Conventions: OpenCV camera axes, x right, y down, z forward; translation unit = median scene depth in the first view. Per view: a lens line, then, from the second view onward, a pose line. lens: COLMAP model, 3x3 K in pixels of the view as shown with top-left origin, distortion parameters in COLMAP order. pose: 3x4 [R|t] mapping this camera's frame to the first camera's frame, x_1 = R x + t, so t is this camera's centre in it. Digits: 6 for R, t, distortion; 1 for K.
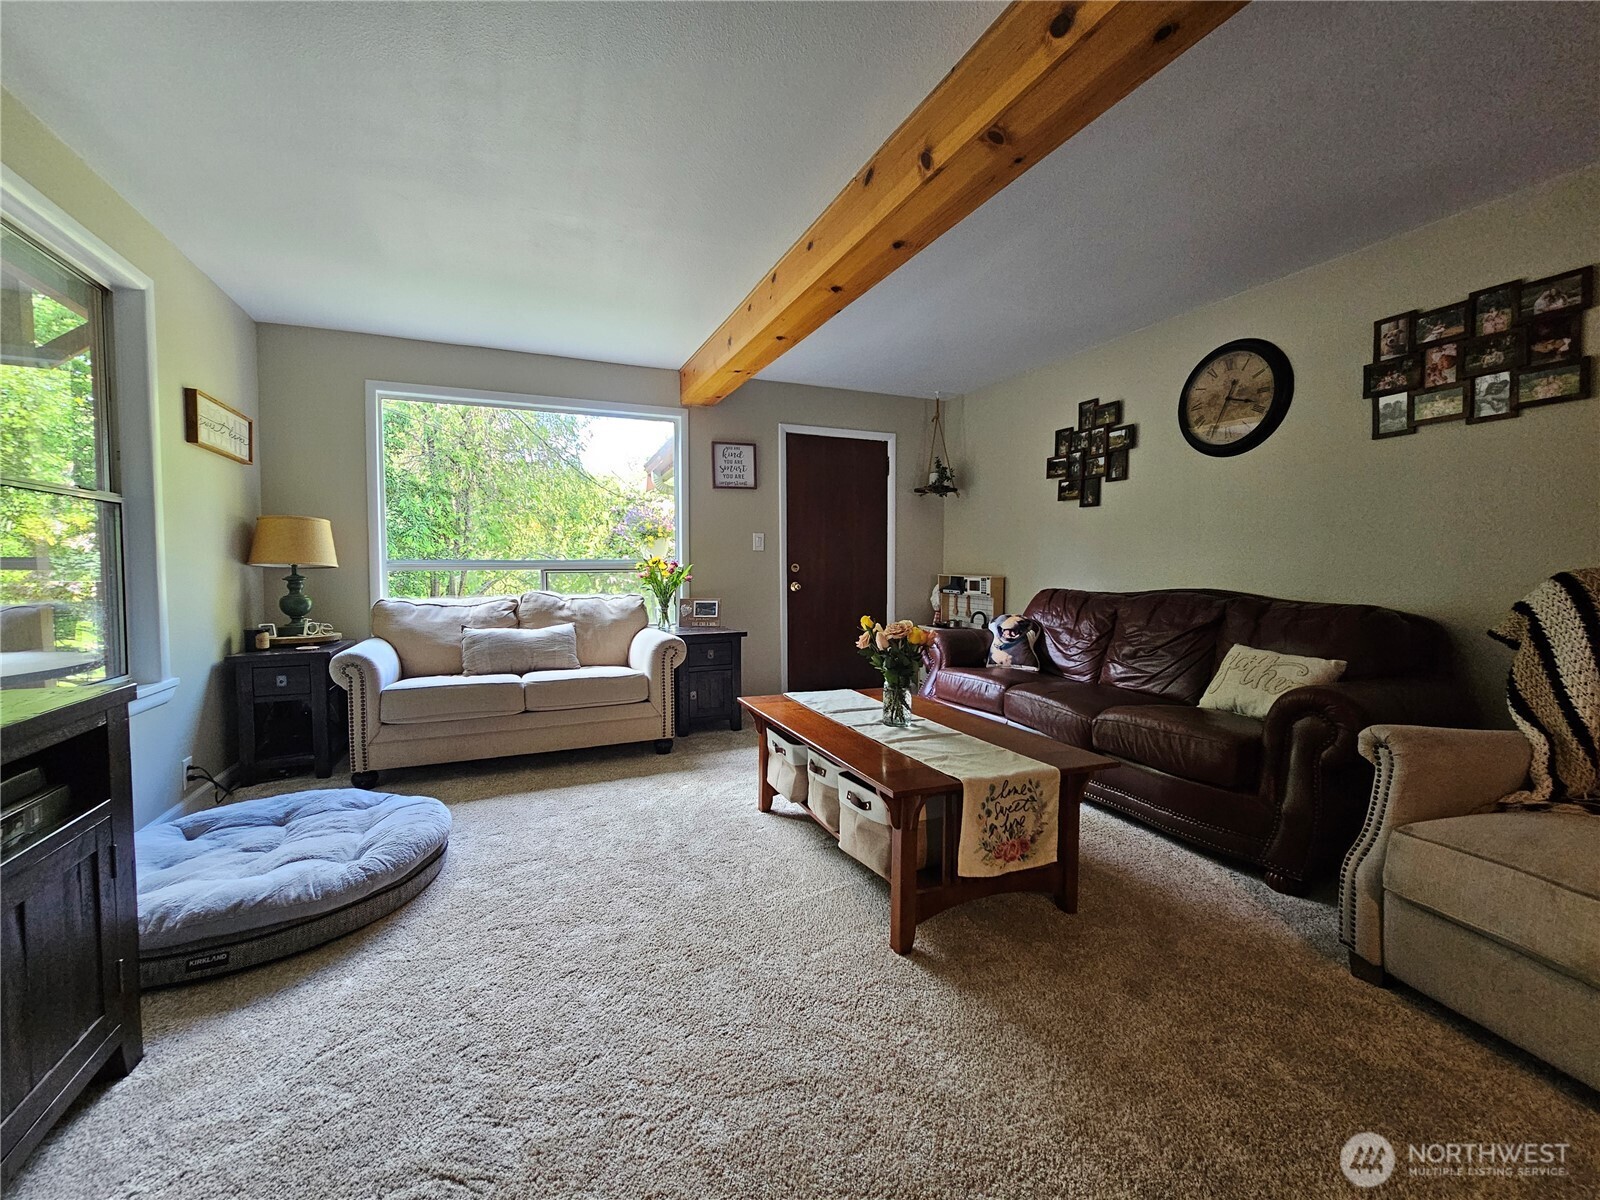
lens RADIAL K [[656.5, 0, 796.4], [0, 656.5, 595.5], [0, 0, 1]] dist [-0.004440, -0.000612]
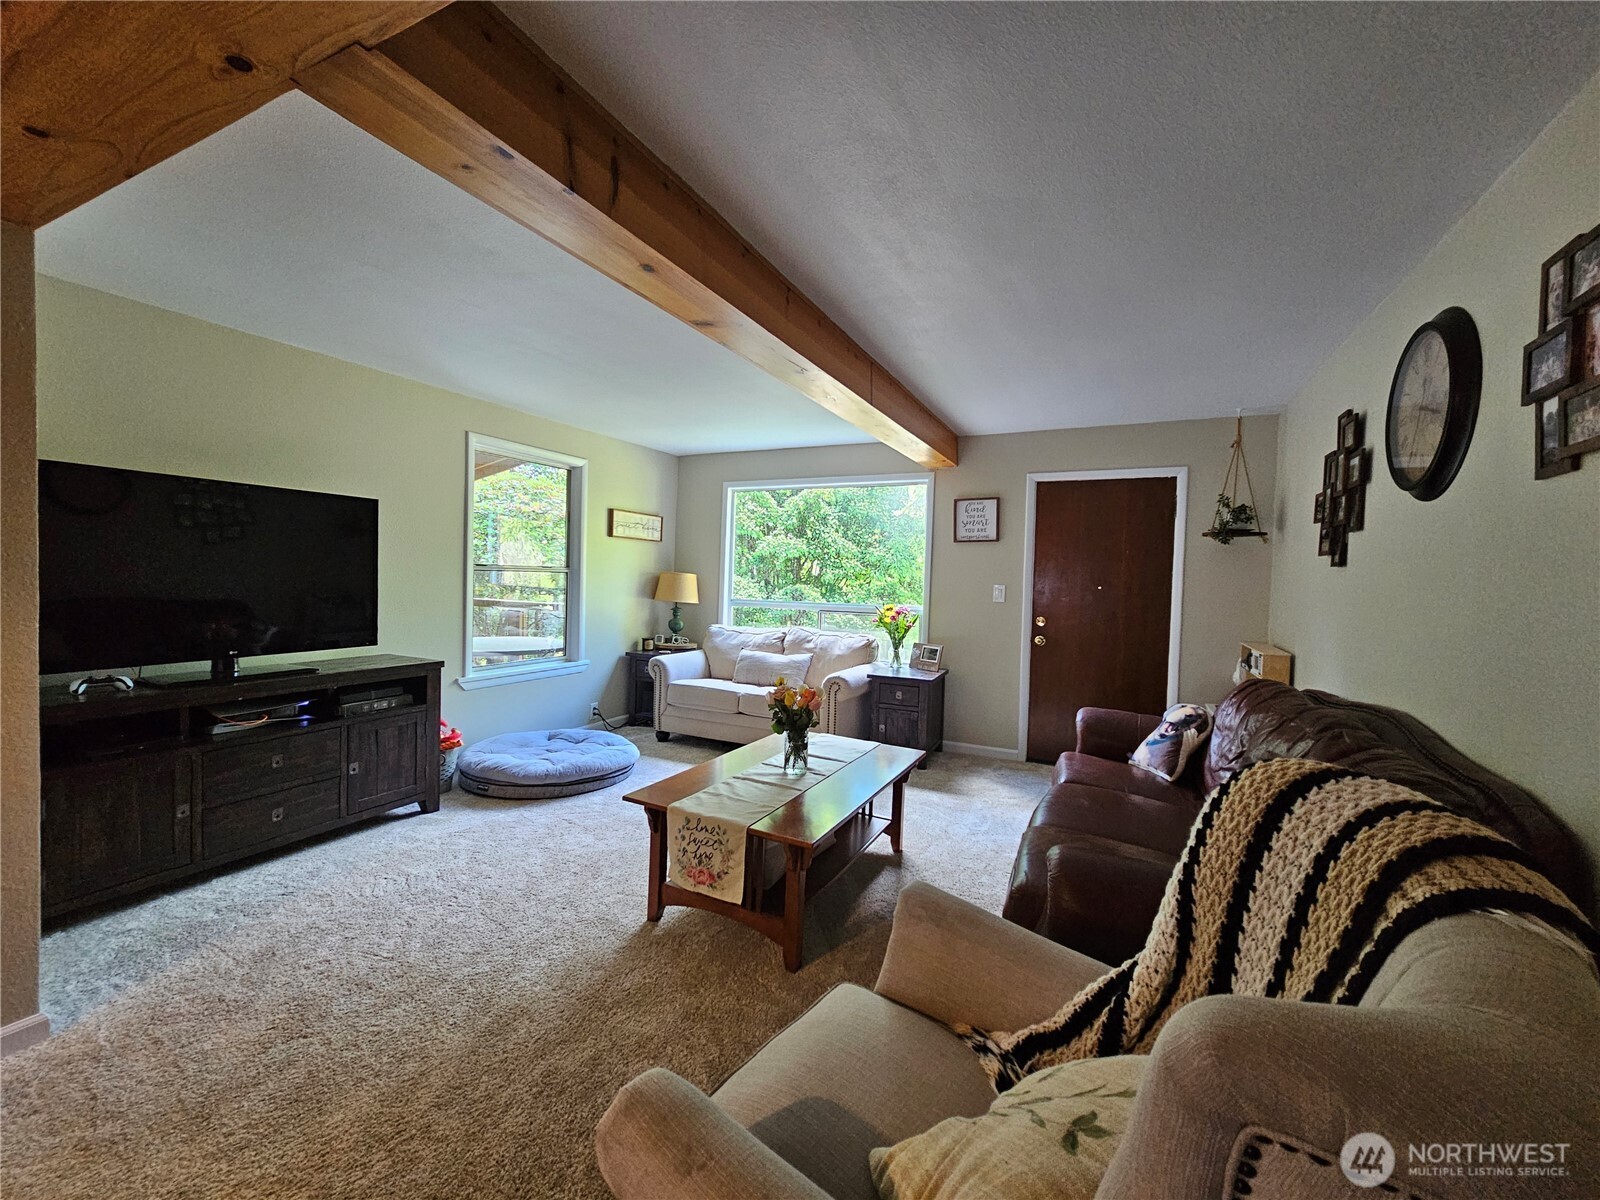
lens RADIAL K [[656.5, 0, 799.8], [0, 656.5, 597.6], [0, 0, 1]] dist [-0.004440, -0.000612]
pose [[0.651204, 0.044597, -0.757591, 0.652734], [-0.064713, 0.997899, 0.003118, -0.075271], [0.756139, 0.046996, 0.652722, 0.141464]]
